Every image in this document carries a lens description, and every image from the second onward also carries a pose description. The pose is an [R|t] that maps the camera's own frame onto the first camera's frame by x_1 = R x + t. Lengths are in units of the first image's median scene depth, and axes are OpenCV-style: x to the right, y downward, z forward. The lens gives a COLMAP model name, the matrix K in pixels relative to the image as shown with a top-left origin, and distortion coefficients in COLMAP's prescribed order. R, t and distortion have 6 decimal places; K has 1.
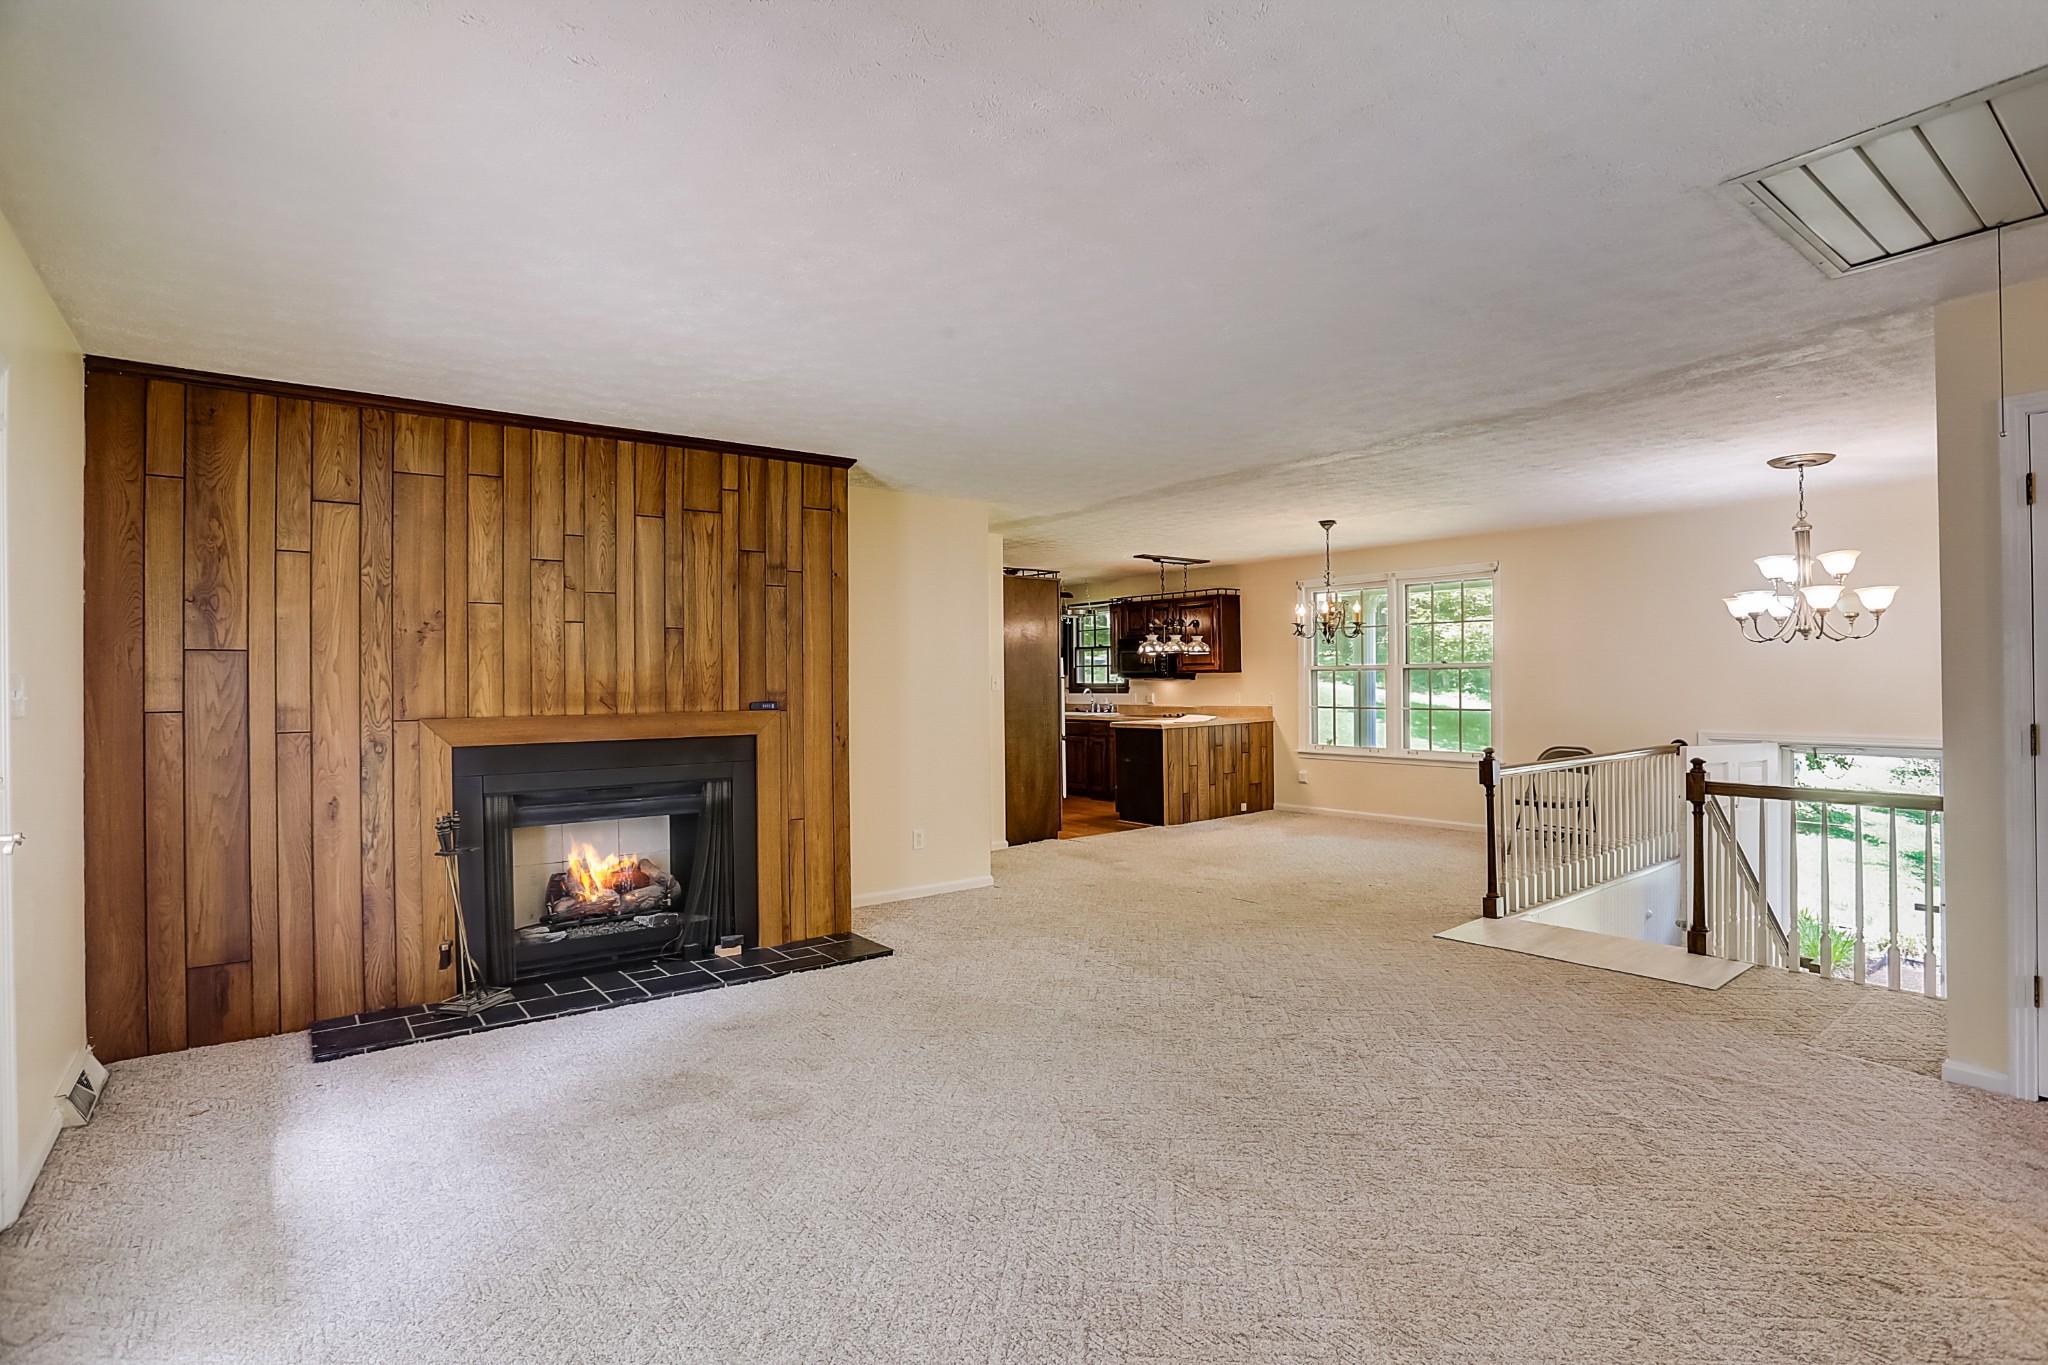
lens RADIAL K [[990.4, 0, 1032.6], [0, 990.4, 671.7], [0, 0, 1]] dist [-0.053357, 0.004721]
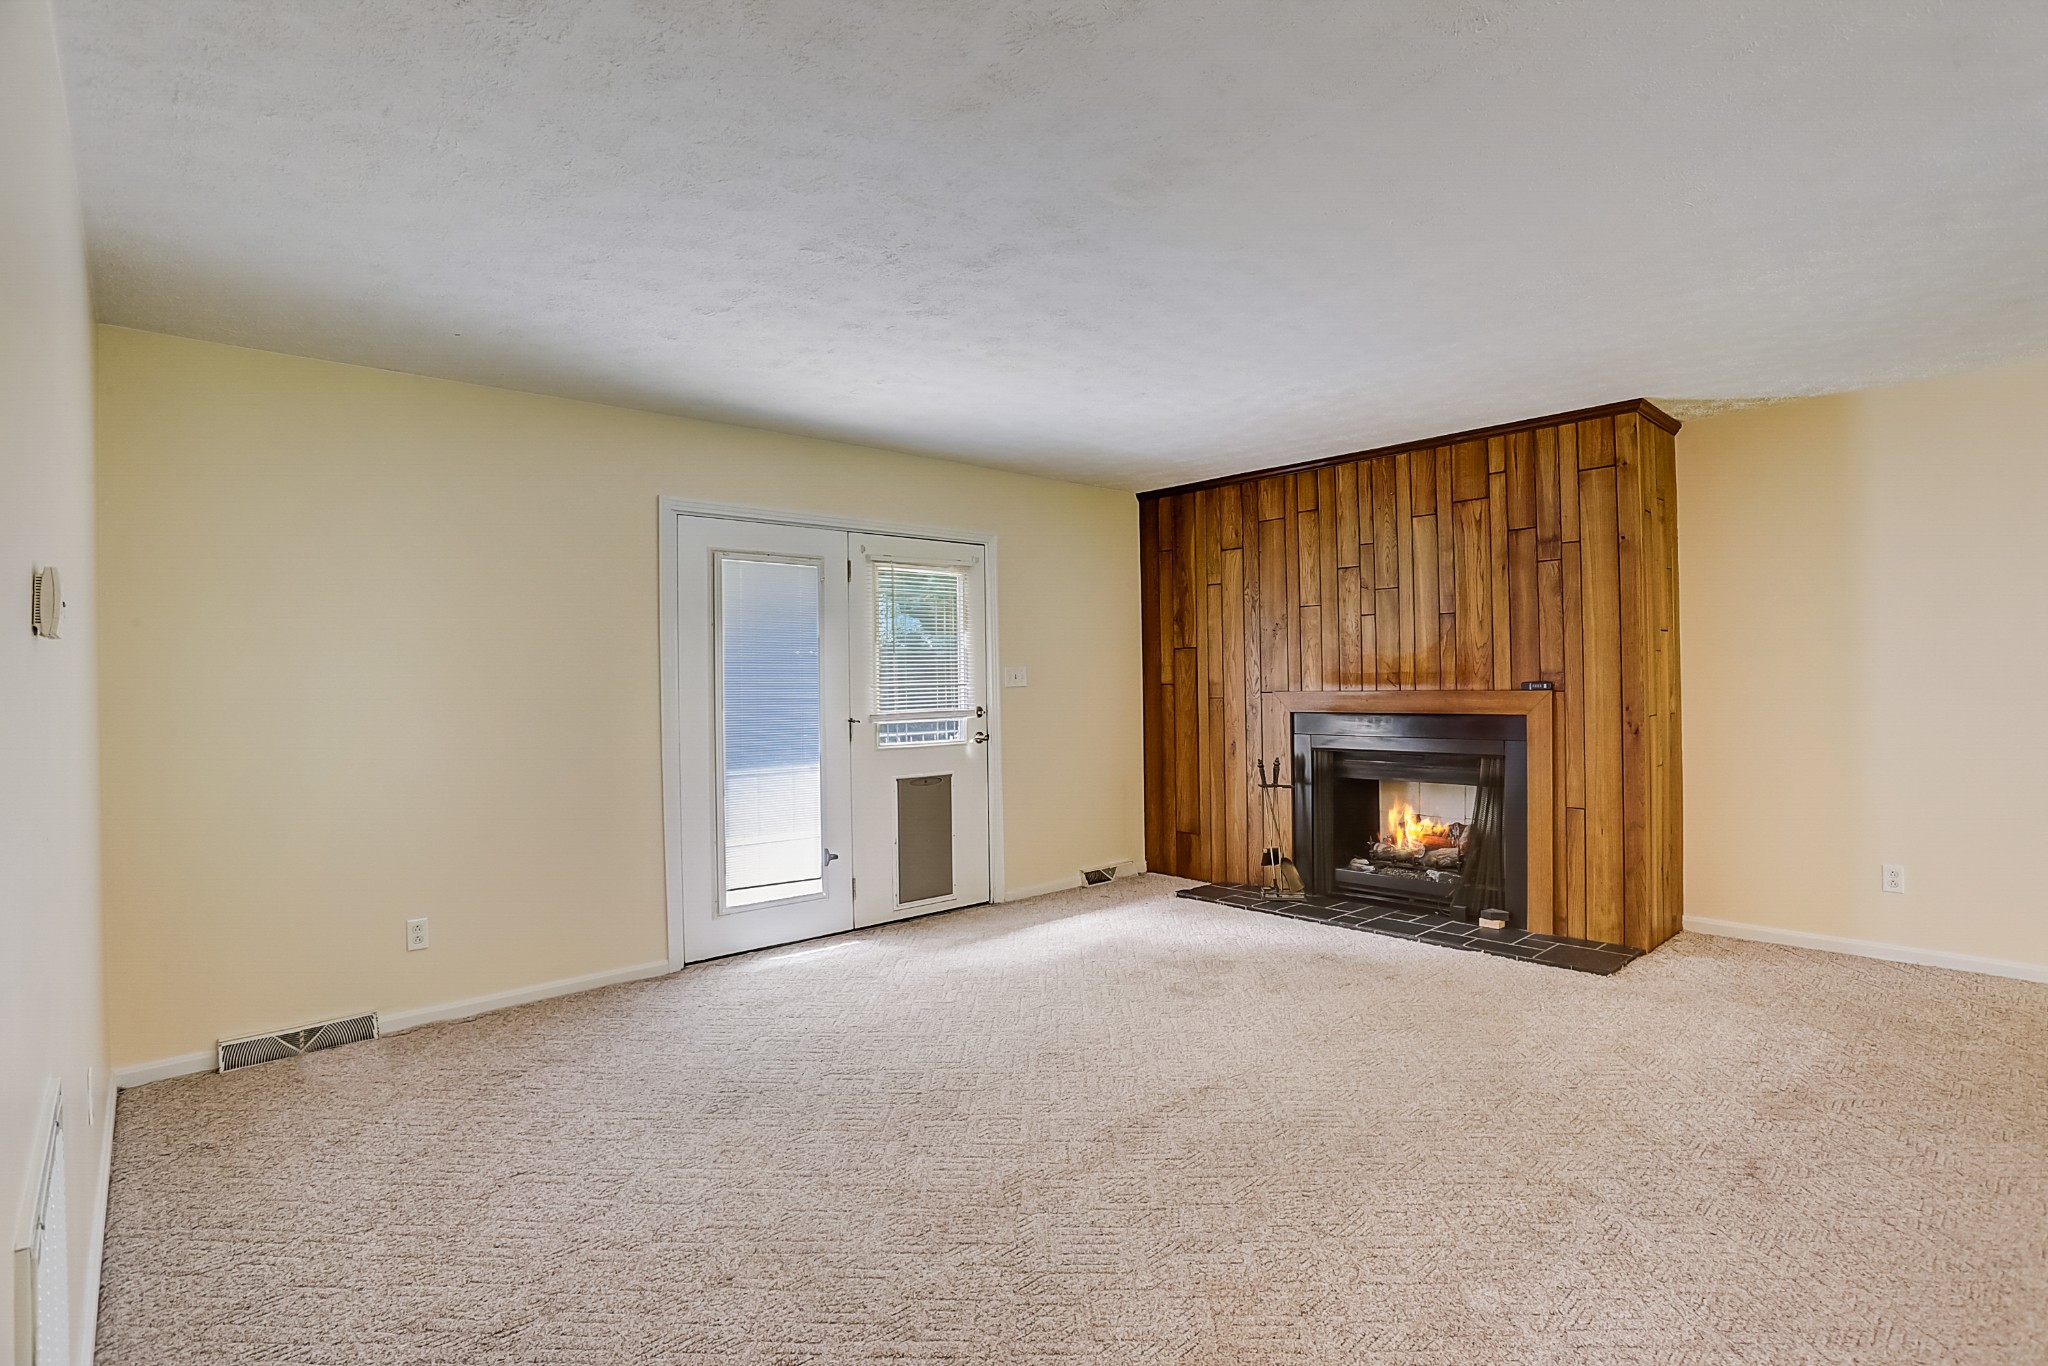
lens RADIAL K [[990.4, 0, 1034.7], [0, 990.4, 676.9], [0, 0, 1]] dist [-0.053357, 0.004721]
pose [[0.088284, 0.008776, -0.996057, 0.704059], [0.028552, 0.999528, 0.011337, 0.000735], [0.995686, -0.029440, 0.087992, 0.463036]]
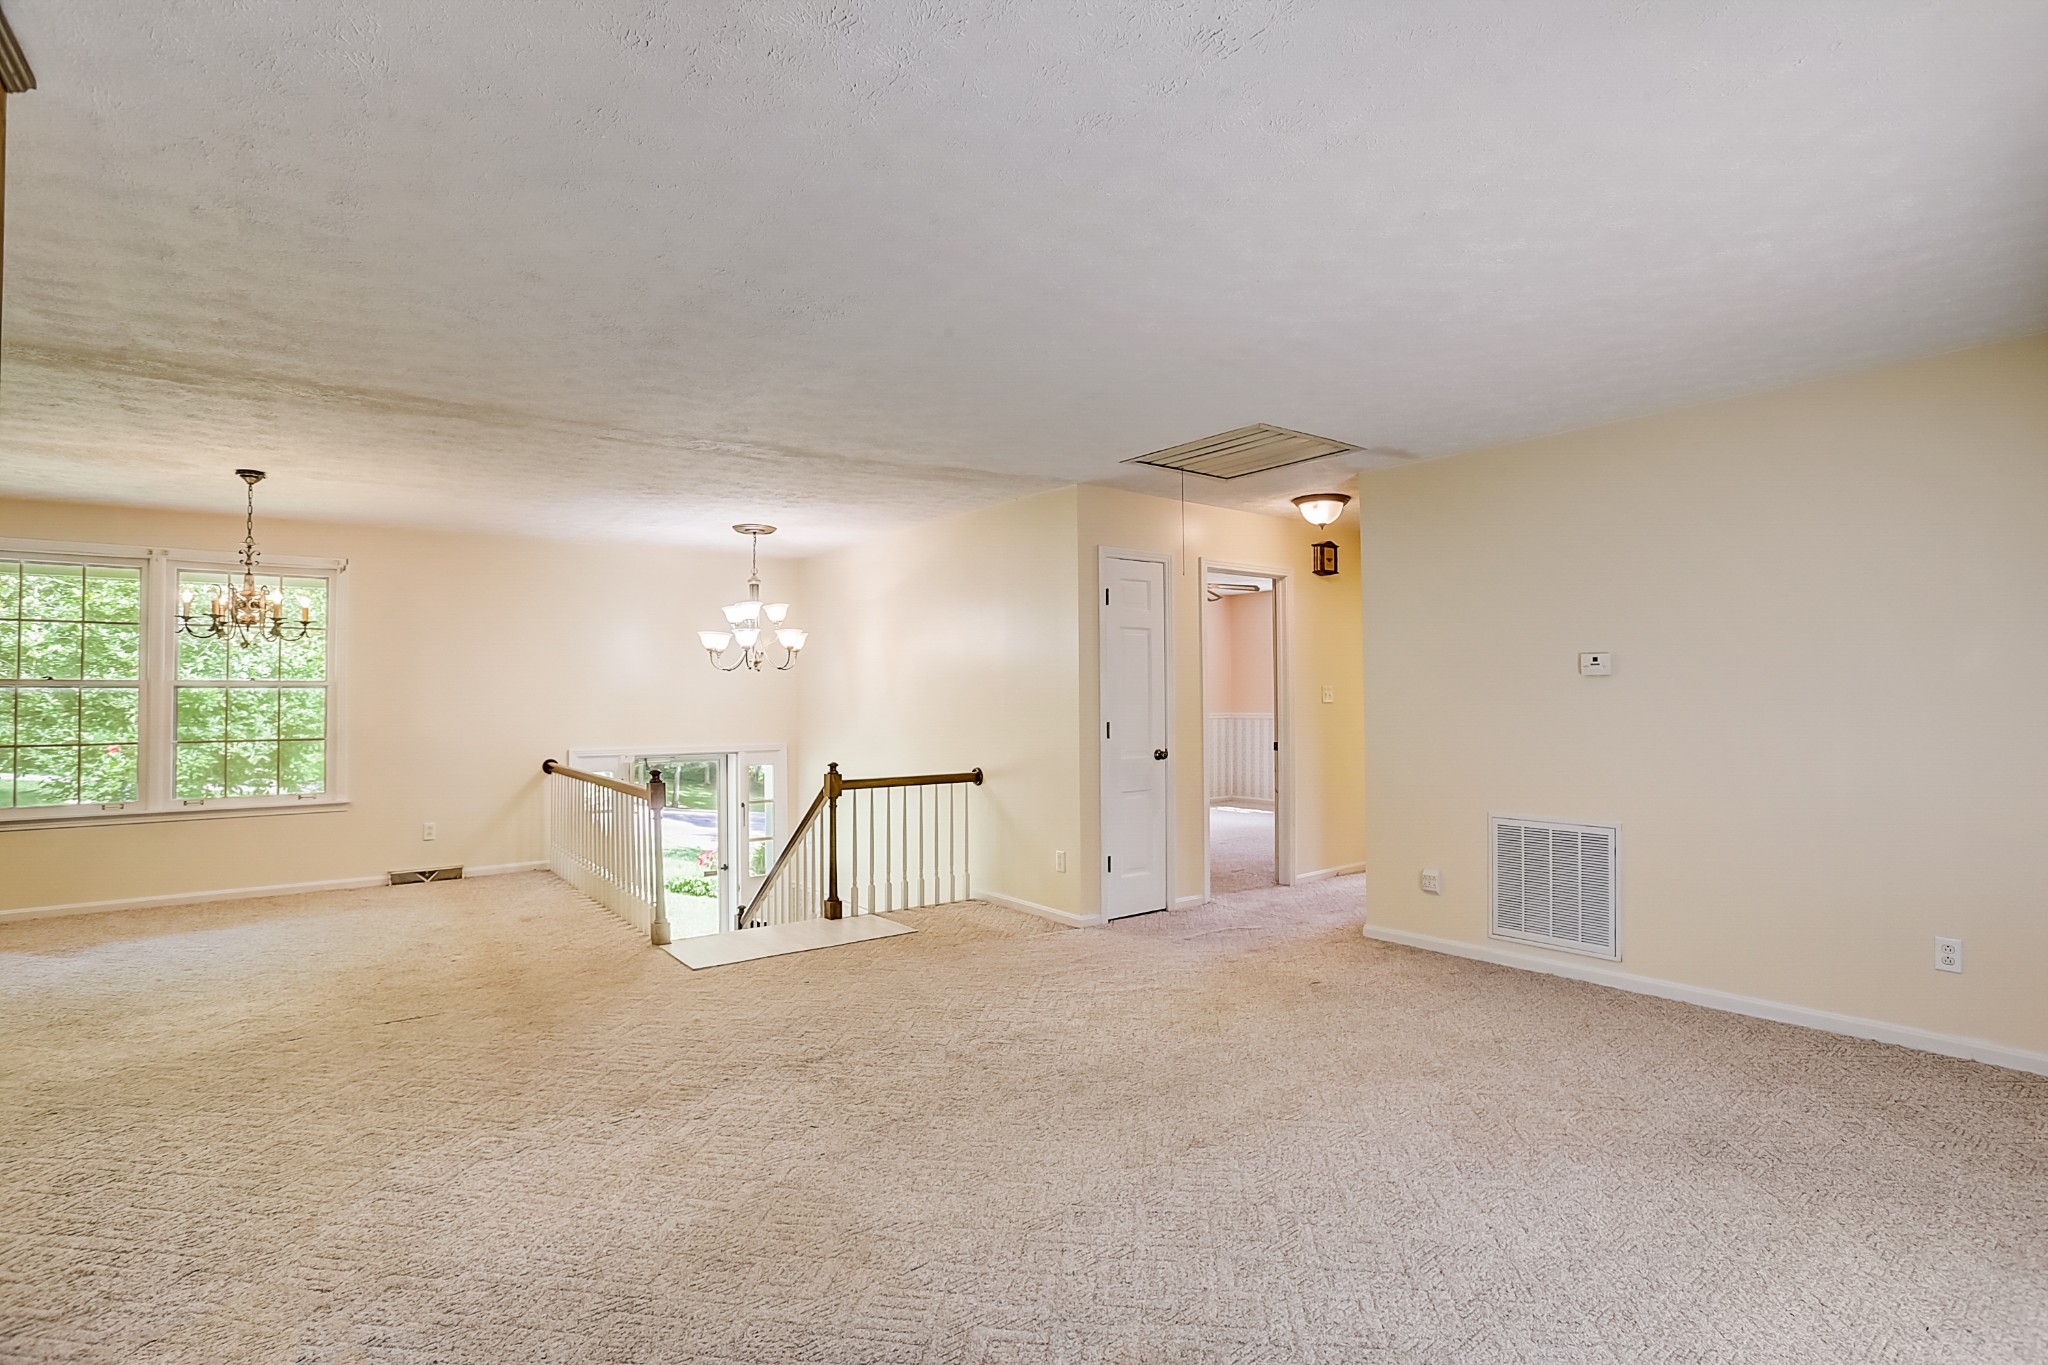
lens RADIAL K [[990.4, 0, 1029.8], [0, 990.4, 683.9], [0, 0, 1]] dist [-0.053357, 0.004721]
pose [[0.021945, 0.018549, 0.999587, -0.595842], [-0.006008, 0.999812, -0.018421, 0.009855], [-0.999741, -0.005601, 0.022052, 0.722809]]
